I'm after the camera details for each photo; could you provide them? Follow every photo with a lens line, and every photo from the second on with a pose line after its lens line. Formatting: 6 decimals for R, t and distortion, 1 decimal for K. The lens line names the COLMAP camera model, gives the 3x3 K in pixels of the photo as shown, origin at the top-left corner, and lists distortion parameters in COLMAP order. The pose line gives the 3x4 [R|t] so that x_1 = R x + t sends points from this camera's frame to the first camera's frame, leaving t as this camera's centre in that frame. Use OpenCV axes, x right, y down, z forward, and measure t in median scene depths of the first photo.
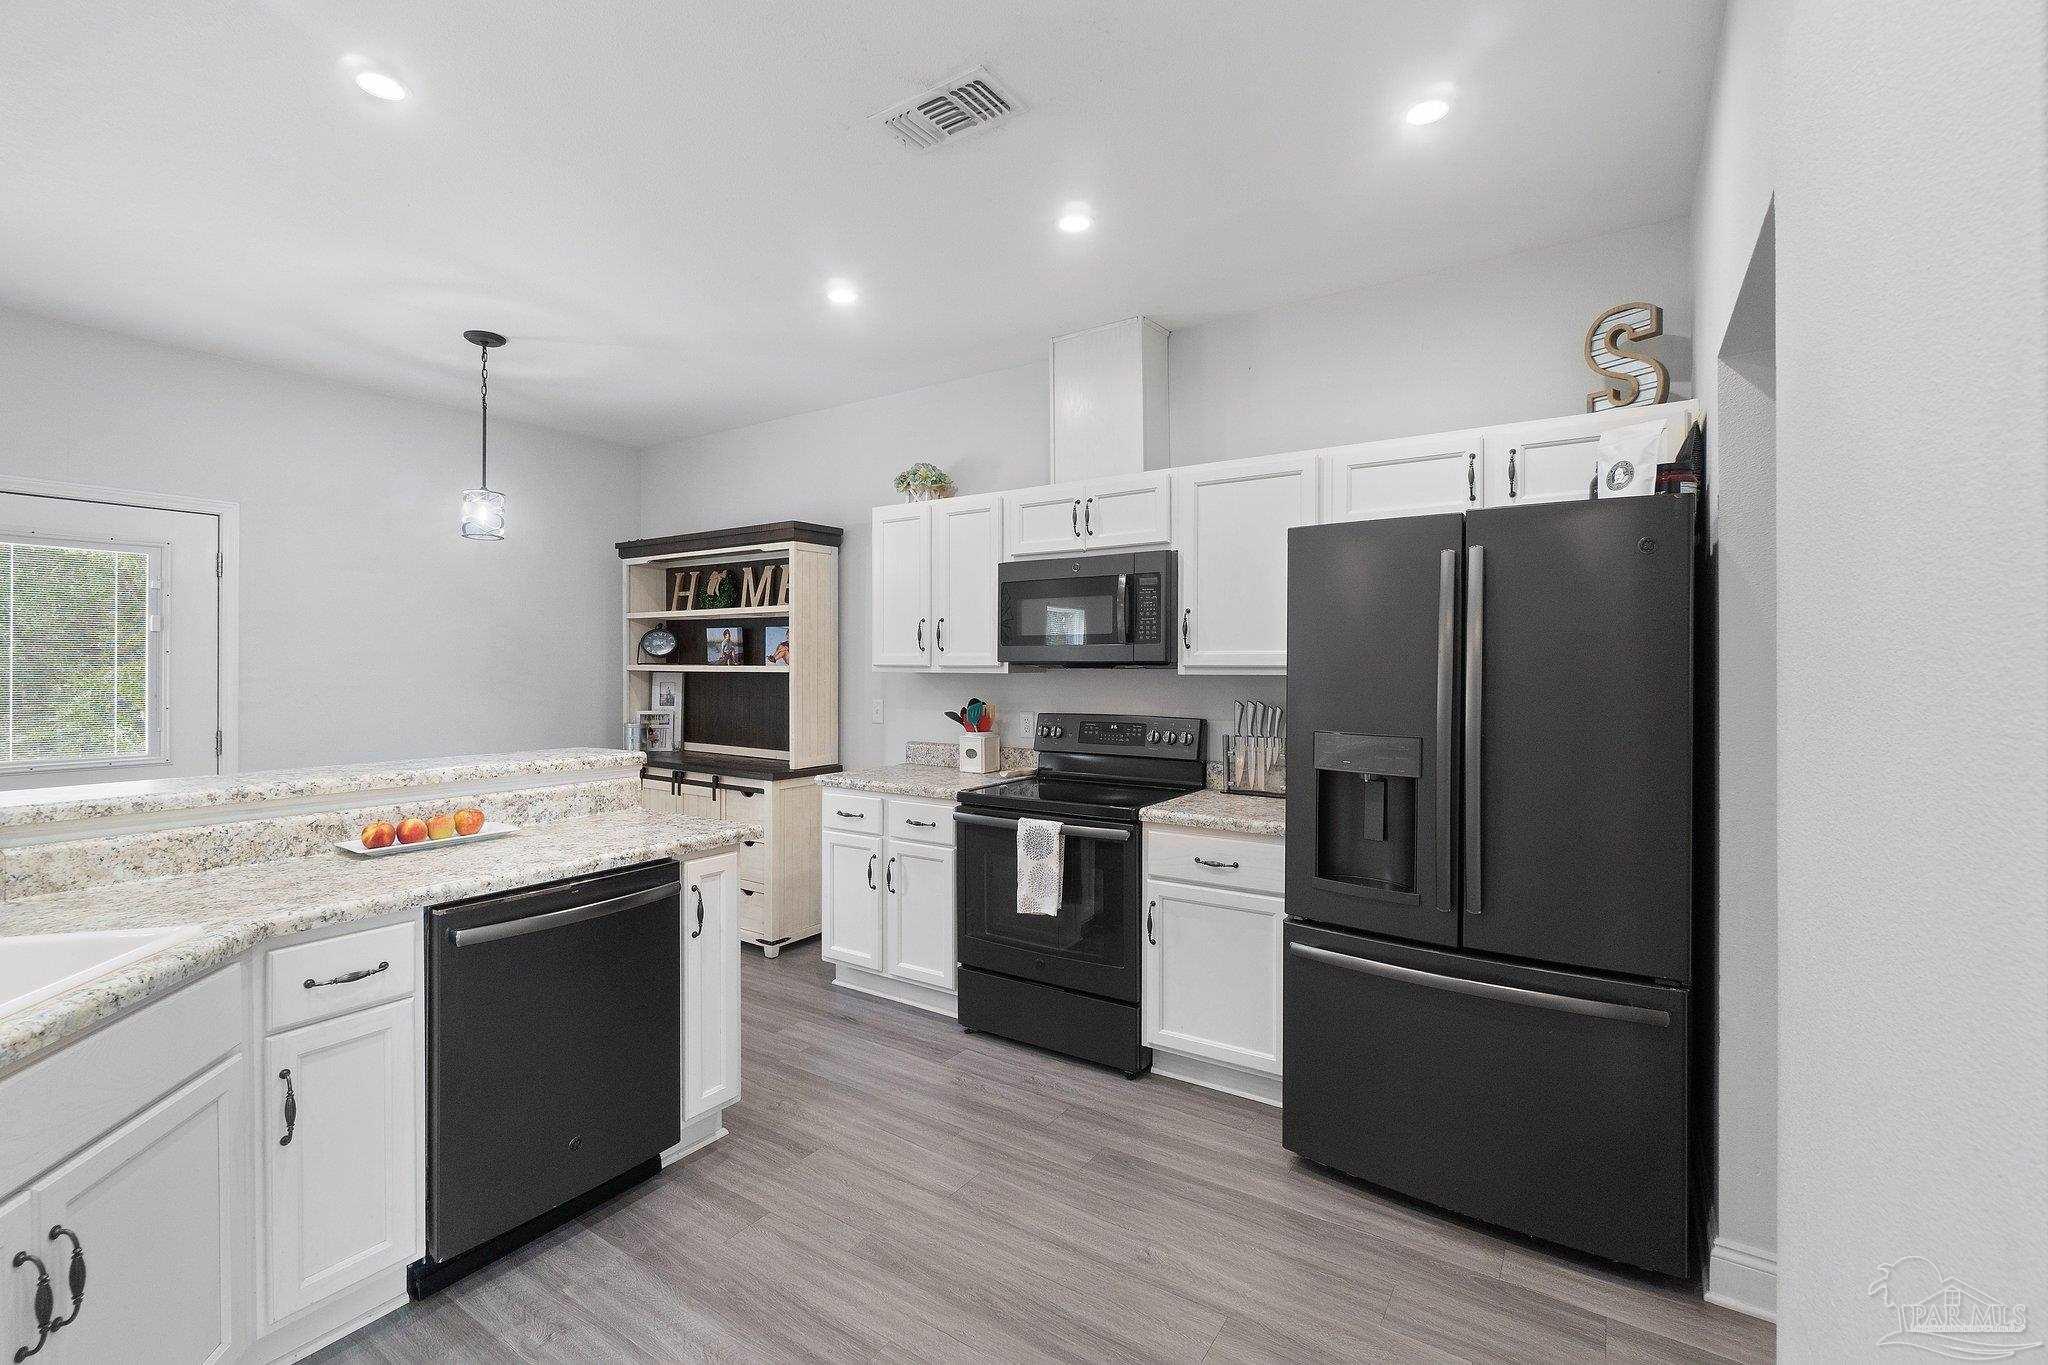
lens RADIAL K [[896.9, 0, 1004.0], [0, 896.9, 670.2], [0, 0, 1]] dist [0.000209, -0.000189]
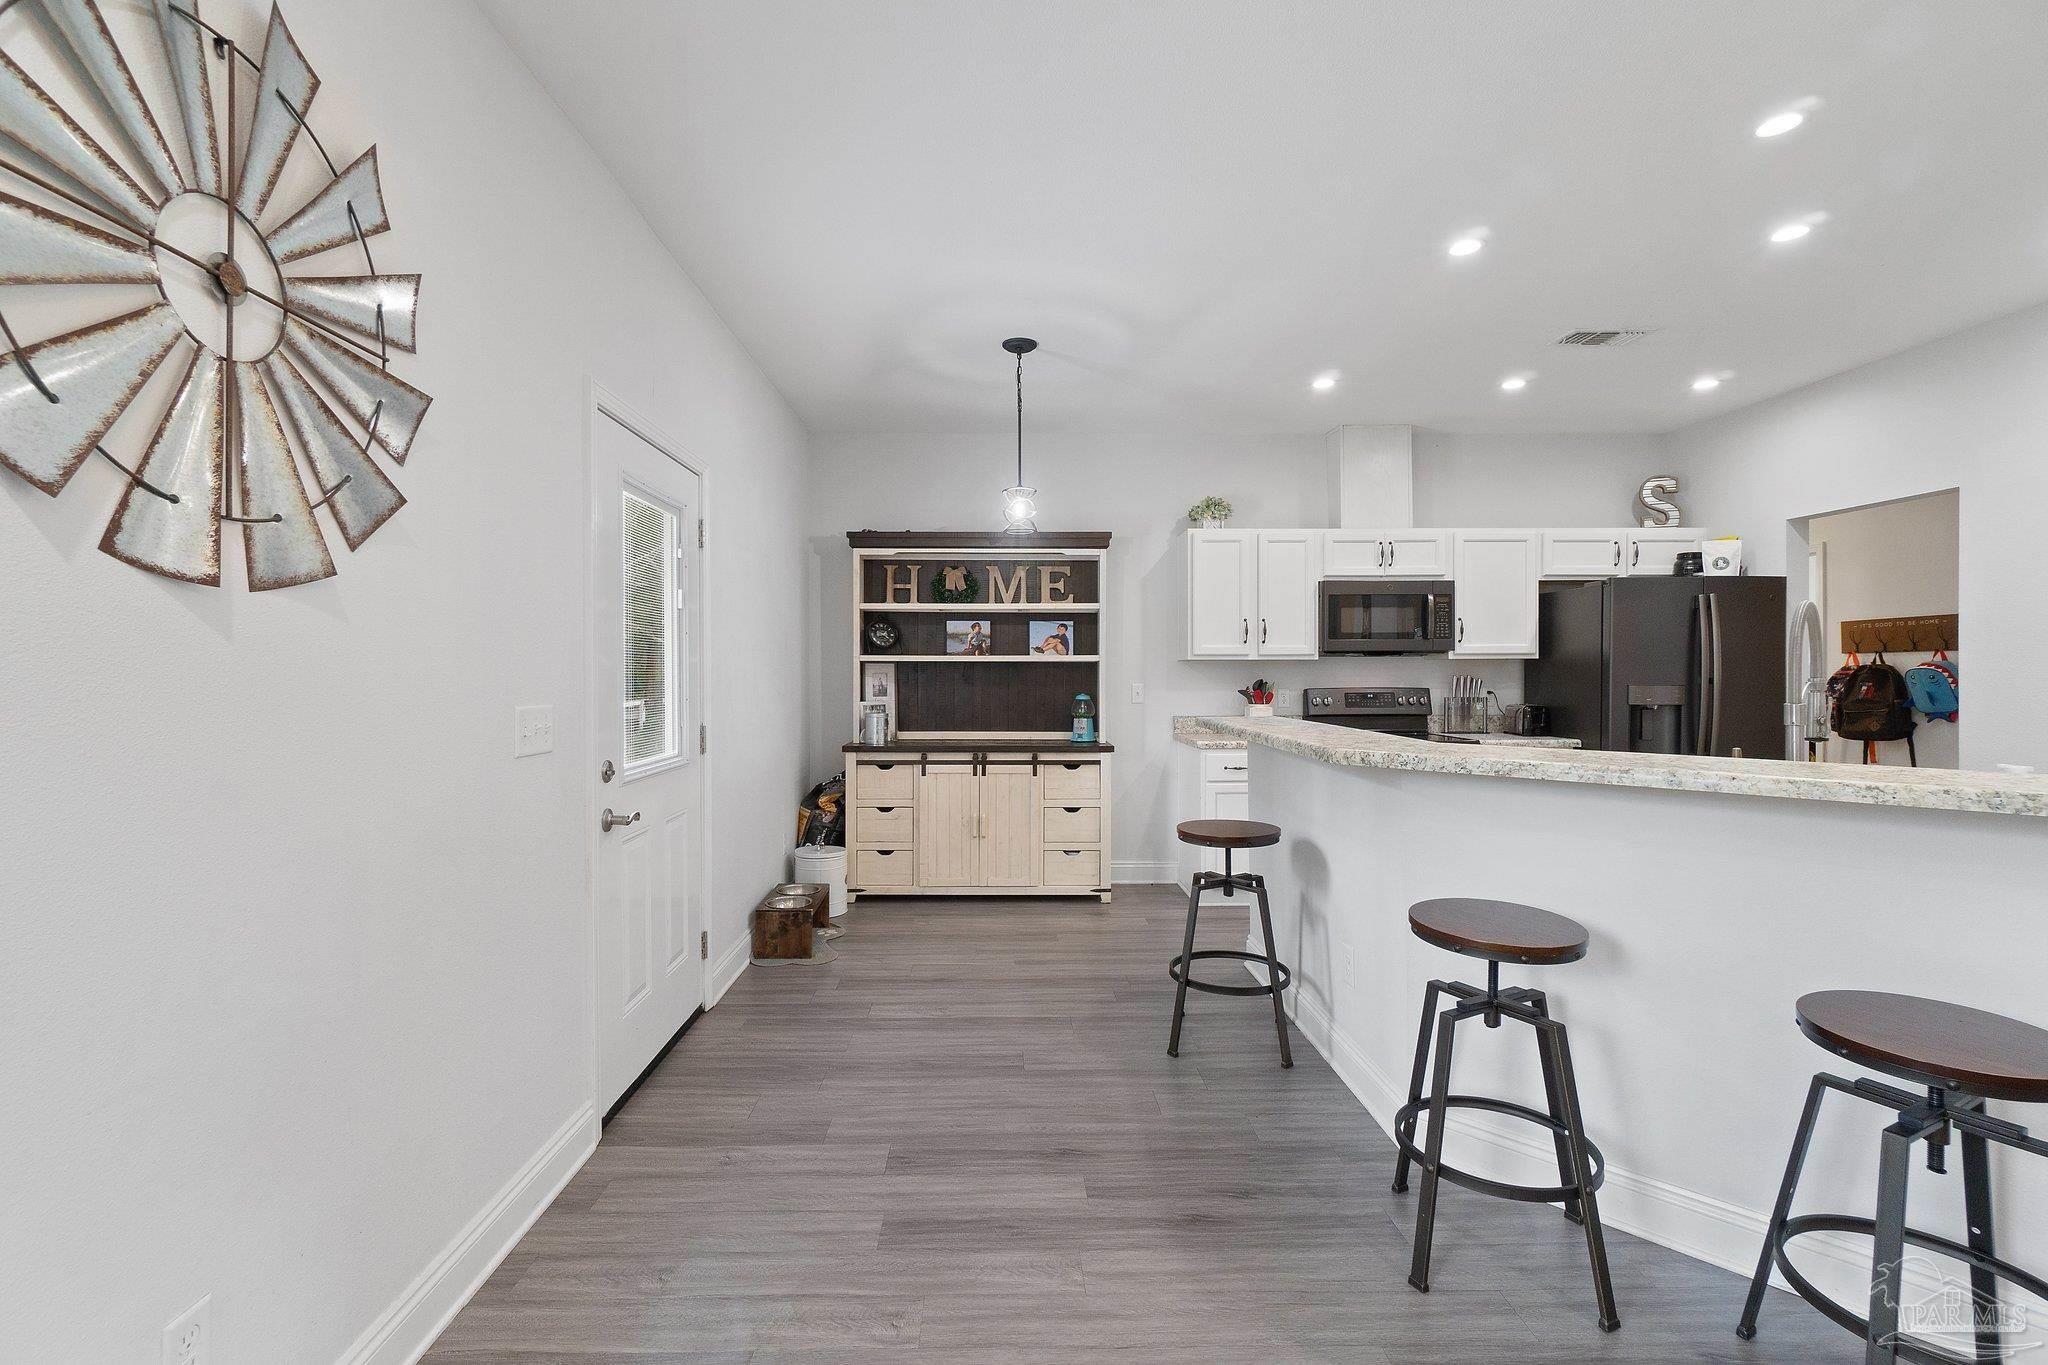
lens RADIAL K [[896.9, 0, 1009.8], [0, 896.9, 673.2], [0, 0, 1]] dist [0.000209, -0.000189]
pose [[0.820893, -0.007373, 0.571035, -0.911424], [0.008147, 0.999966, 0.001200, 0.014993], [-0.571024, 0.003668, 0.820925, 0.093614]]
